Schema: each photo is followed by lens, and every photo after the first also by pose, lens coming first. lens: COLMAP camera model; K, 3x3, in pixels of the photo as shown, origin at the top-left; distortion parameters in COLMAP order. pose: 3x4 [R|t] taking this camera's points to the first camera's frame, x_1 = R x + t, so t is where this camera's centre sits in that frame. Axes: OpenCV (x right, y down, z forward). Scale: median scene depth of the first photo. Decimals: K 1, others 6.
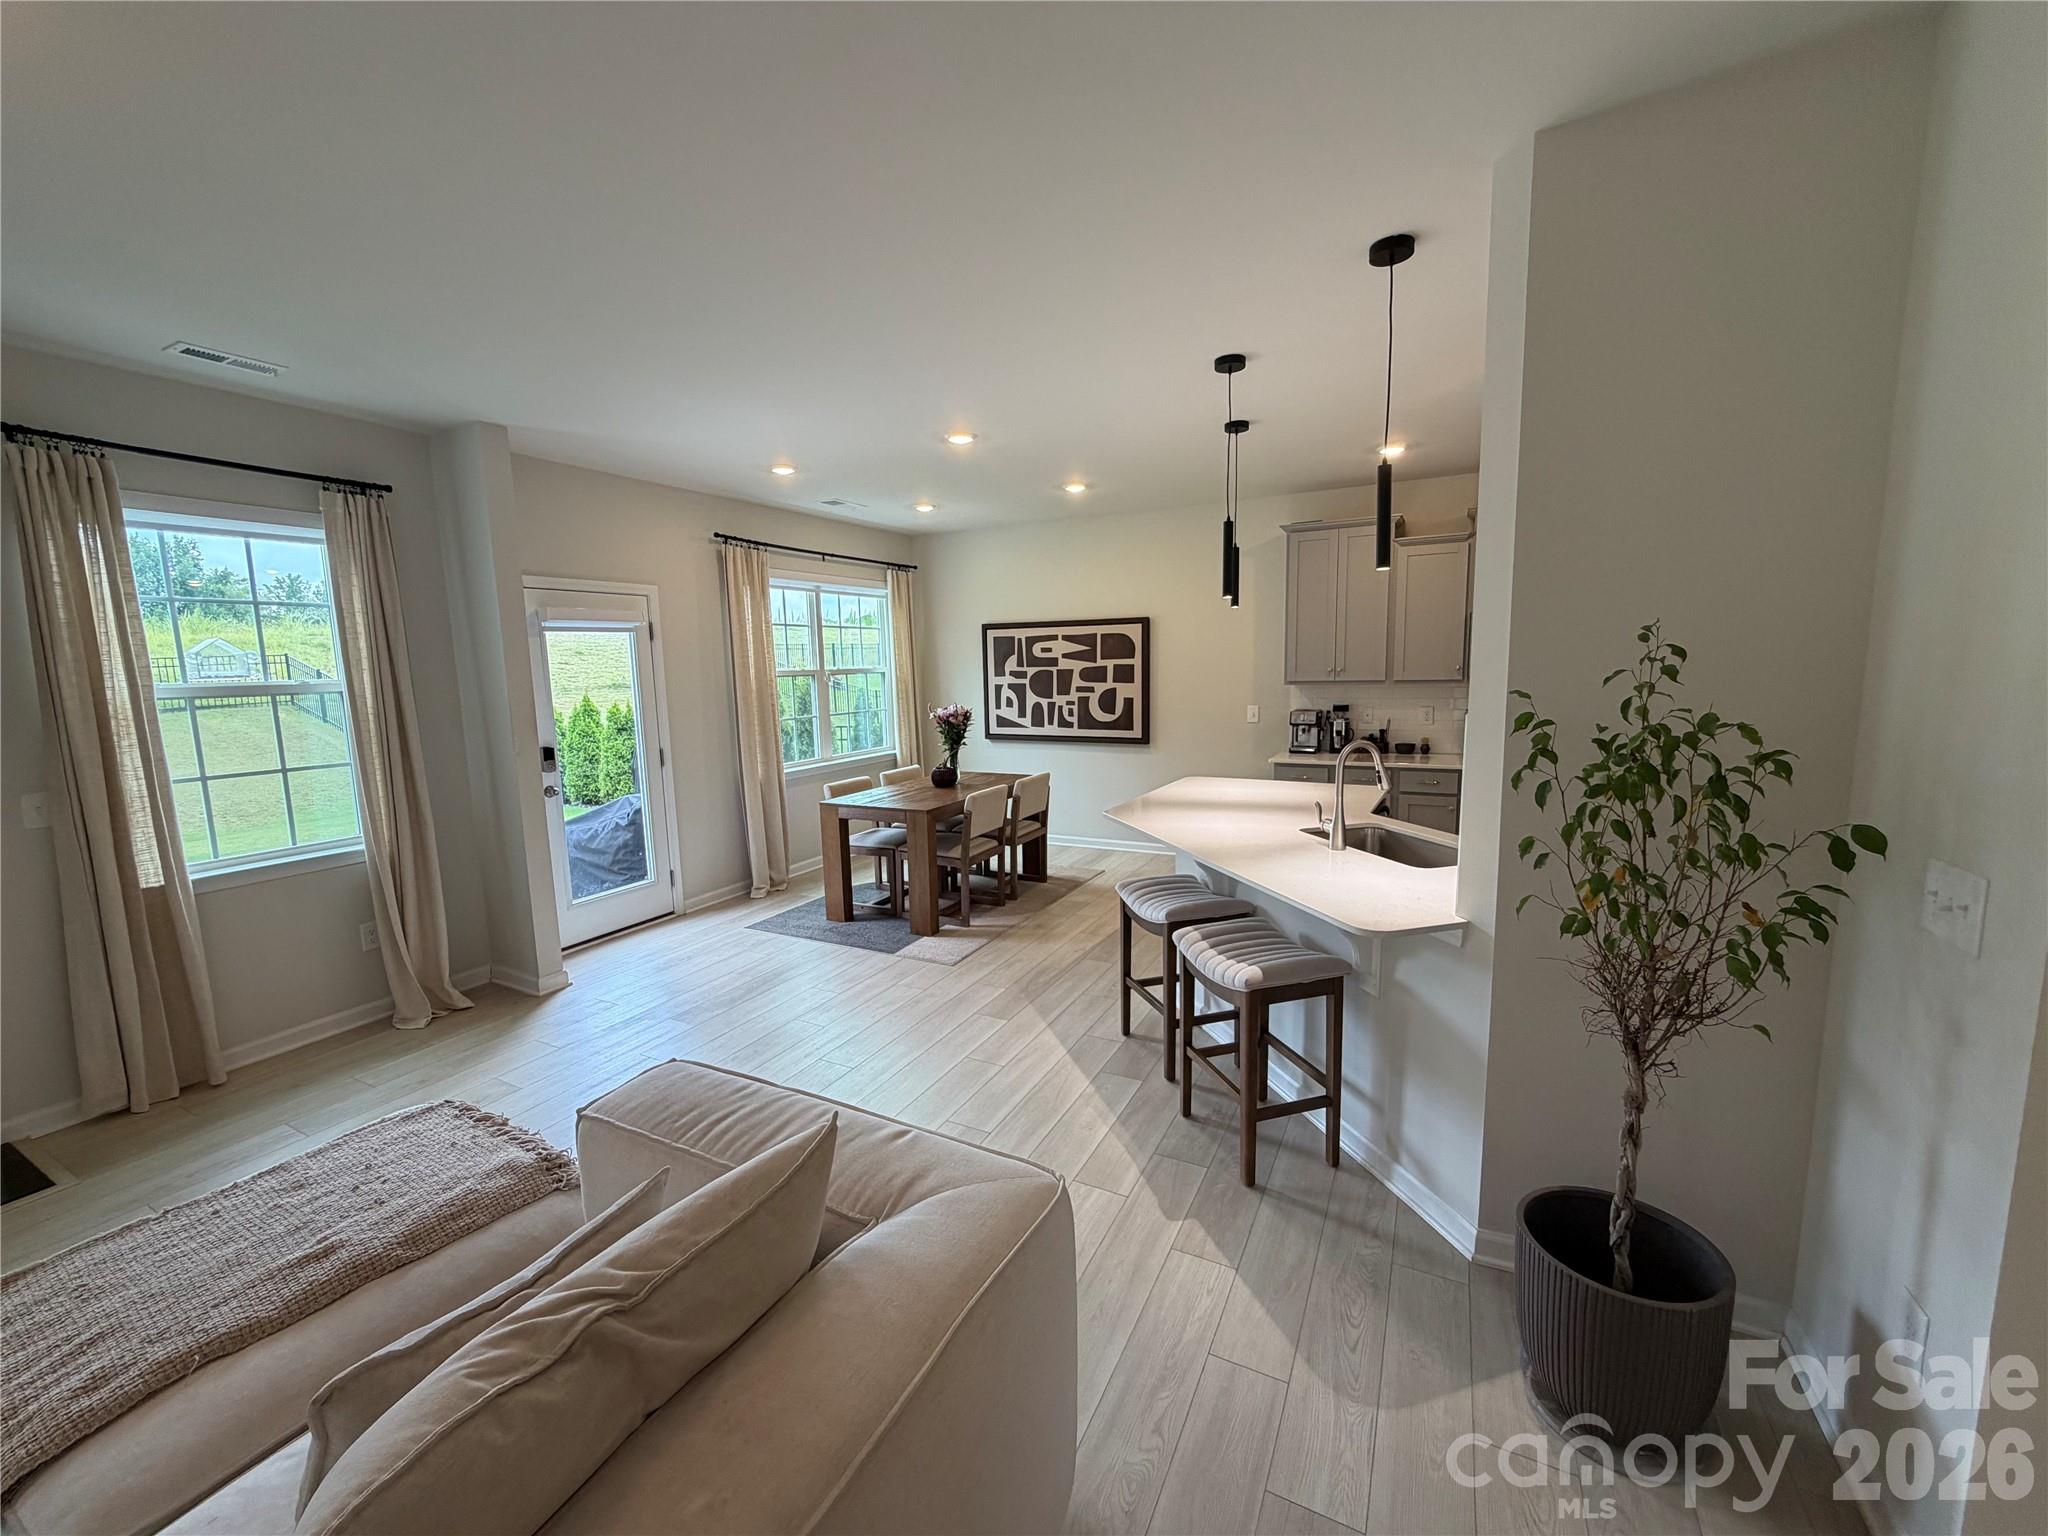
lens RADIAL K [[812.3, 0, 1012.6], [0, 812.3, 769.4], [0, 0, 1]] dist [0.000187, -0.000558]
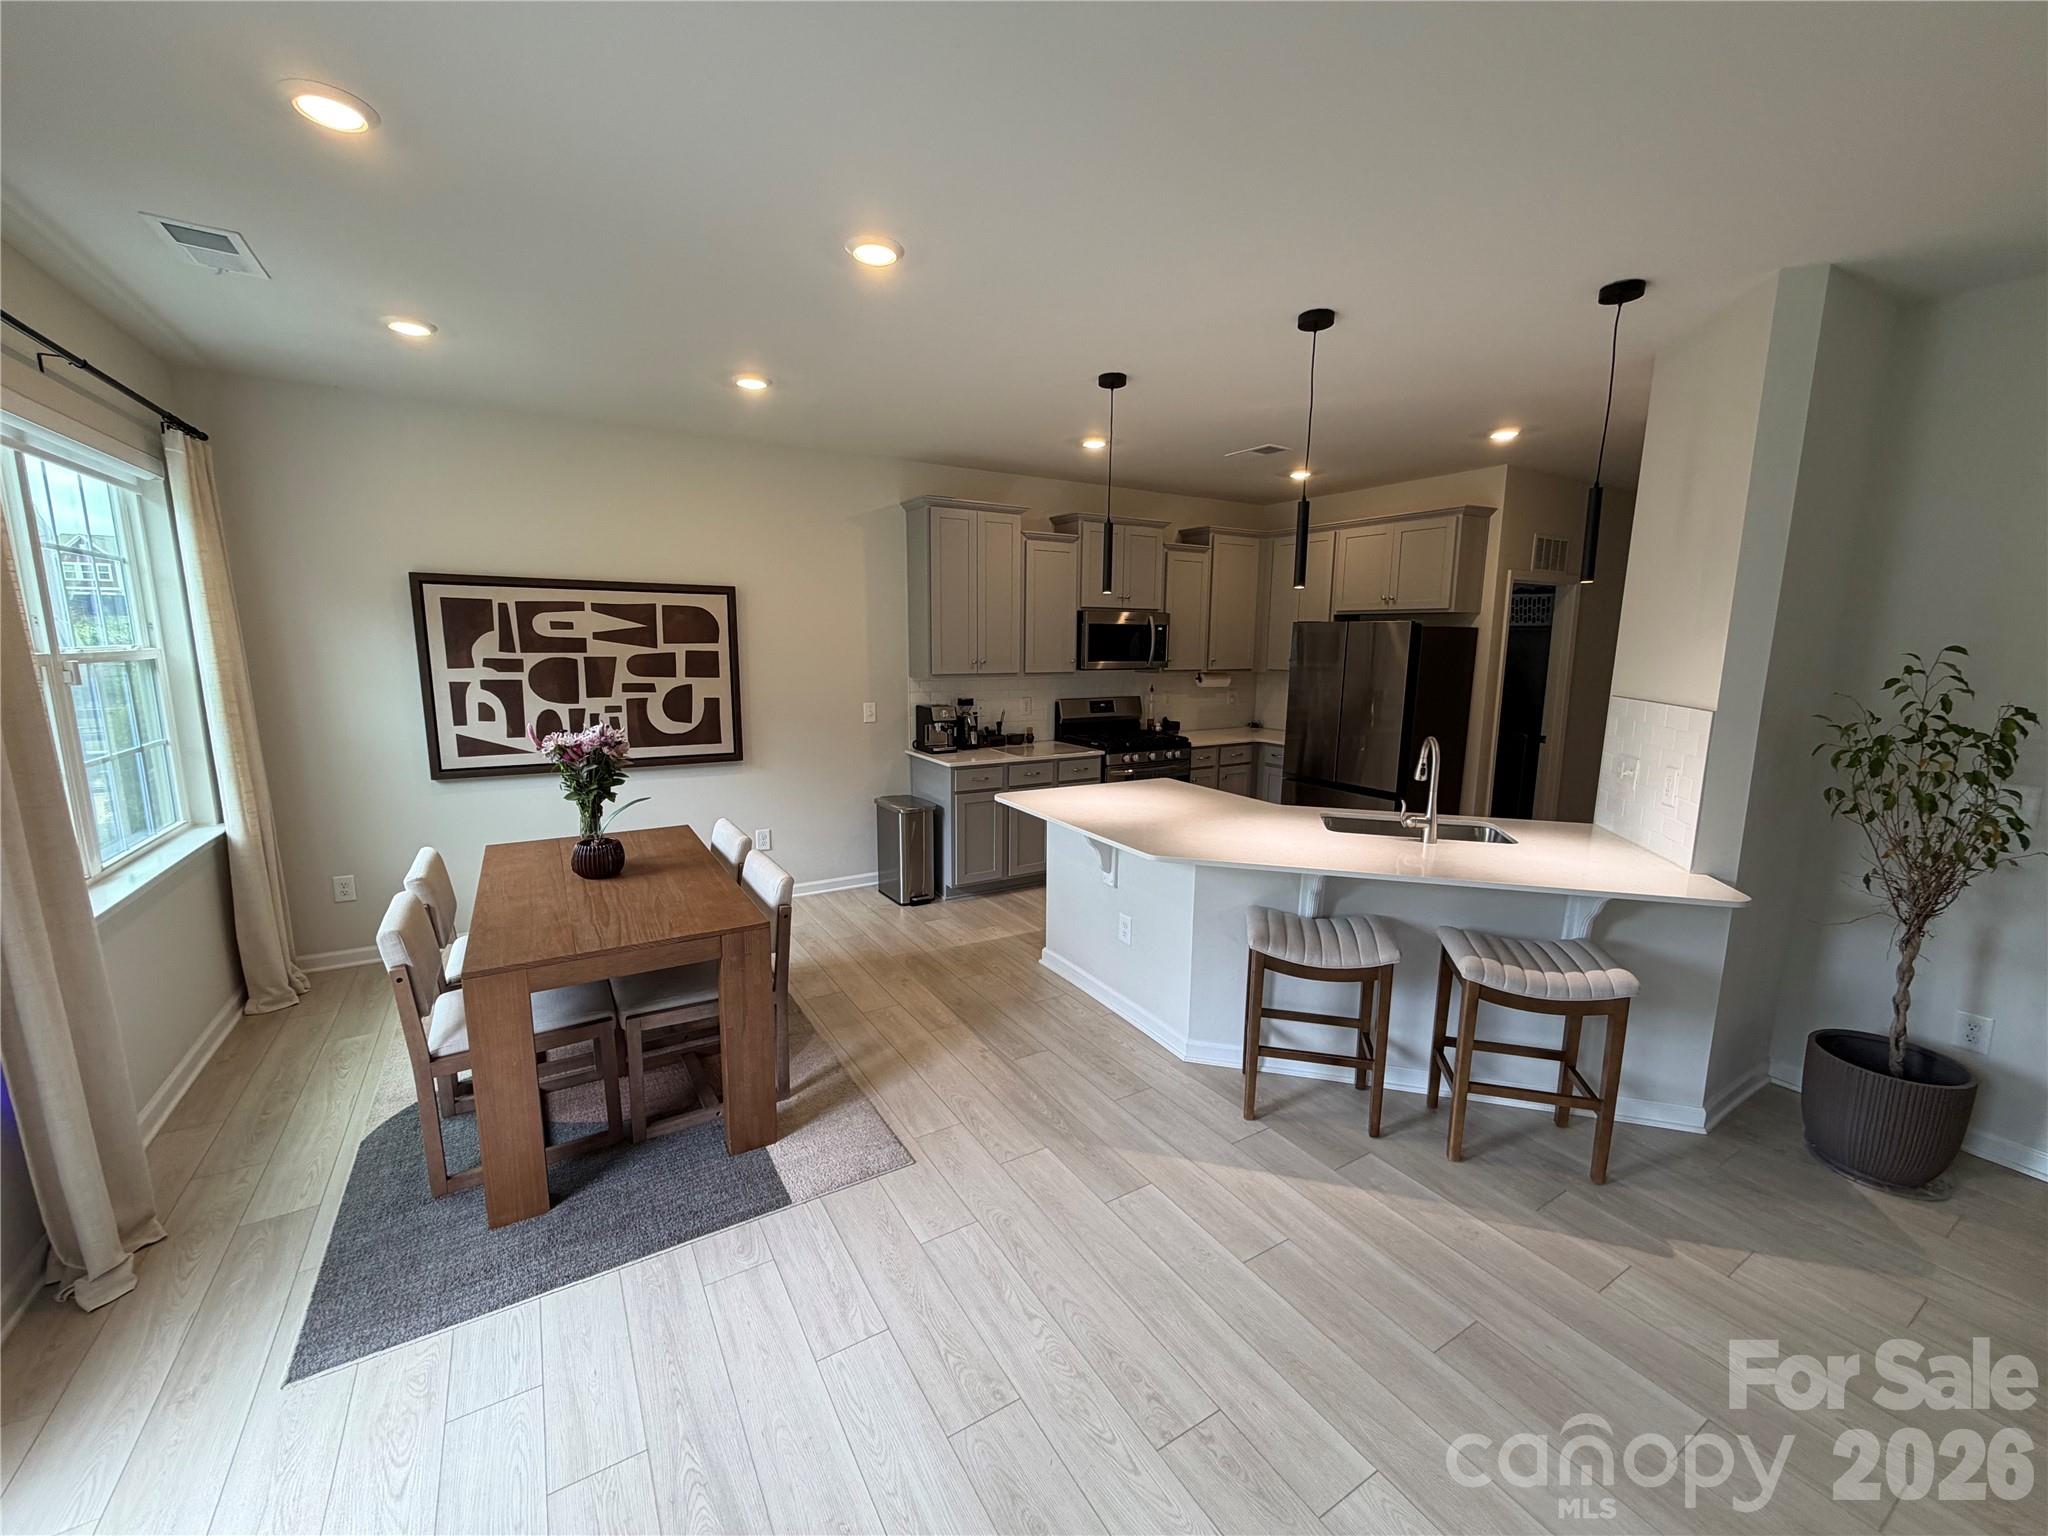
lens RADIAL K [[812.3, 0, 1014.9], [0, 812.3, 769.3], [0, 0, 1]] dist [0.000187, -0.000558]
pose [[0.513175, -0.109531, 0.851266, -0.392923], [0.092451, 0.993107, 0.072049, -0.061930], [-0.853290, 0.041726, 0.519764, 0.473715]]
